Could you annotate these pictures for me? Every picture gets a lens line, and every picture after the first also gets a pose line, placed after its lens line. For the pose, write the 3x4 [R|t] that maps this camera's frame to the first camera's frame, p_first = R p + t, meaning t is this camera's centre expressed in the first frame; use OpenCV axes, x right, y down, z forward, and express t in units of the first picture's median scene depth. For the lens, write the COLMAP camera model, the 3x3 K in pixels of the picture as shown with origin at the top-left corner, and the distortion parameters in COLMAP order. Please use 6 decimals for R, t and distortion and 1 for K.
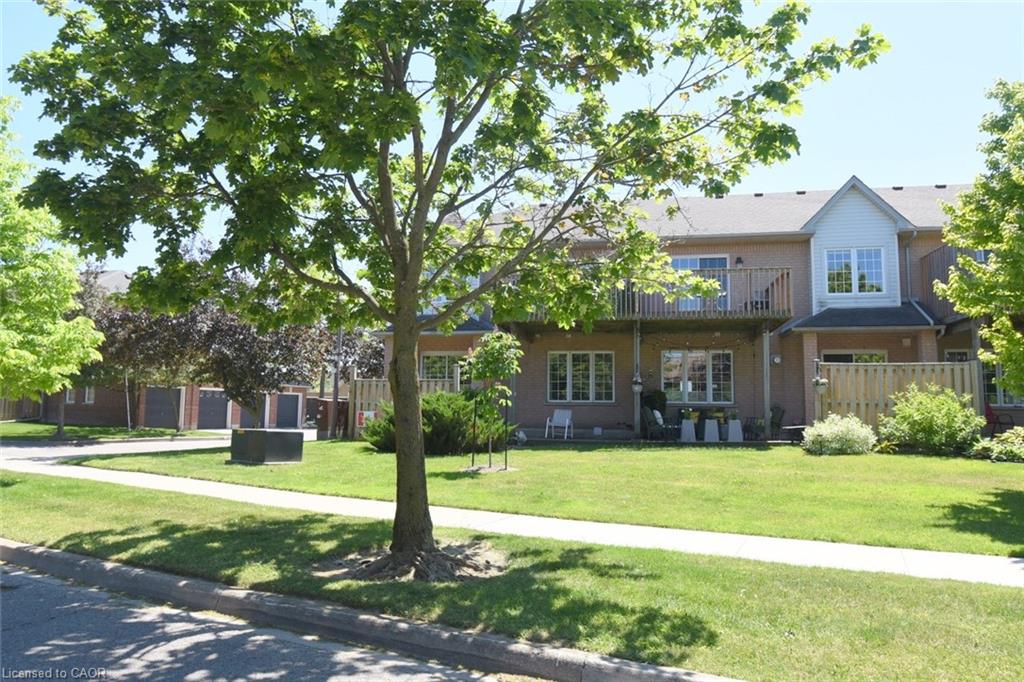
lens RADIAL K [[703.6, 0, 511.0], [0, 703.6, 340.9], [0, 0, 1]] dist [-0.001756, -0.000954]
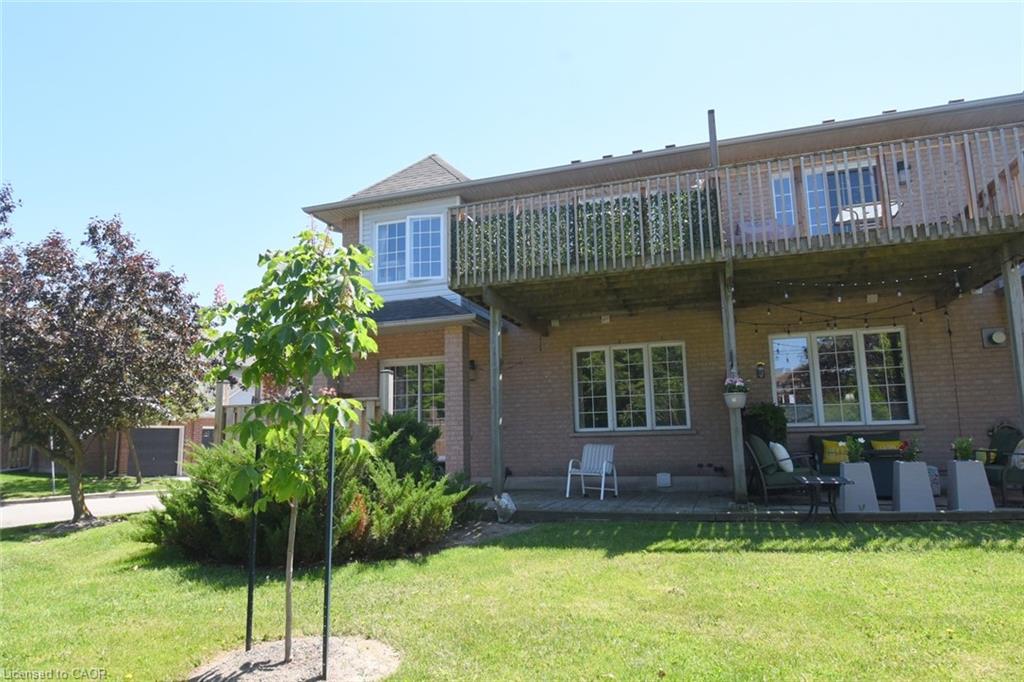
lens RADIAL K [[639.5, 0, 513.4], [0, 639.5, 340.2], [0, 0, 1]] dist [-0.000142, -0.000568]
pose [[0.991394, -0.052981, -0.119709, 0.071992], [0.046980, 0.997520, -0.052406, 0.036967], [0.122189, 0.046331, 0.991425, 0.473497]]
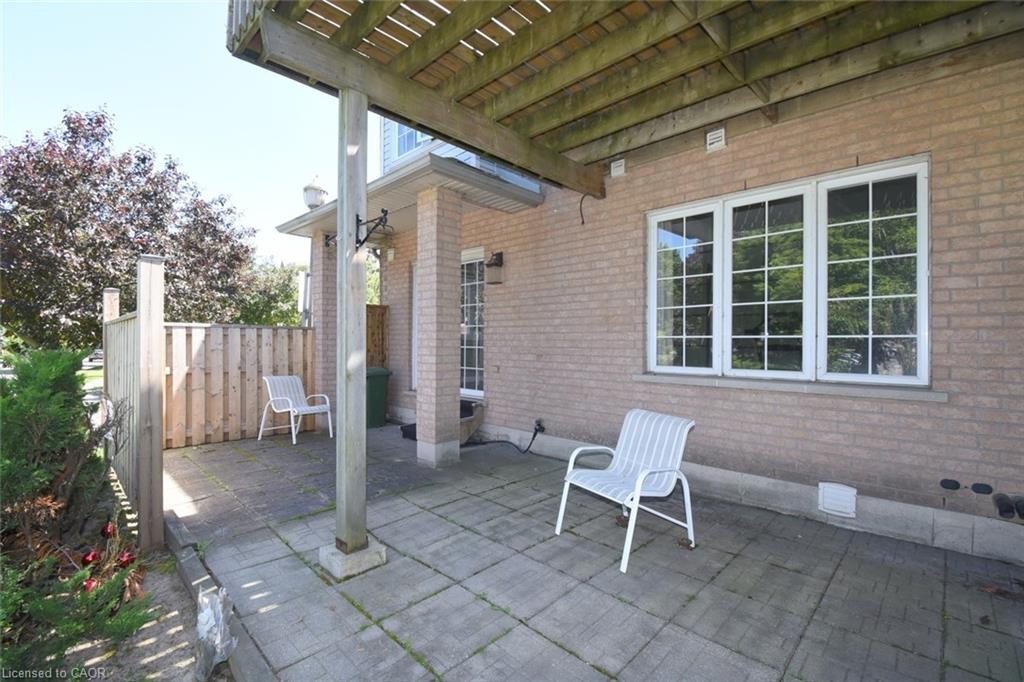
lens RADIAL K [[452.0, 0, 507.8], [0, 452.0, 344.6], [0, 0, 1]] dist [0.004991, -0.017483]
pose [[0.839644, -0.005210, -0.543112, 0.116290], [0.062029, 0.994331, 0.086358, 0.055521], [0.539583, -0.106199, 0.835208, 0.839091]]
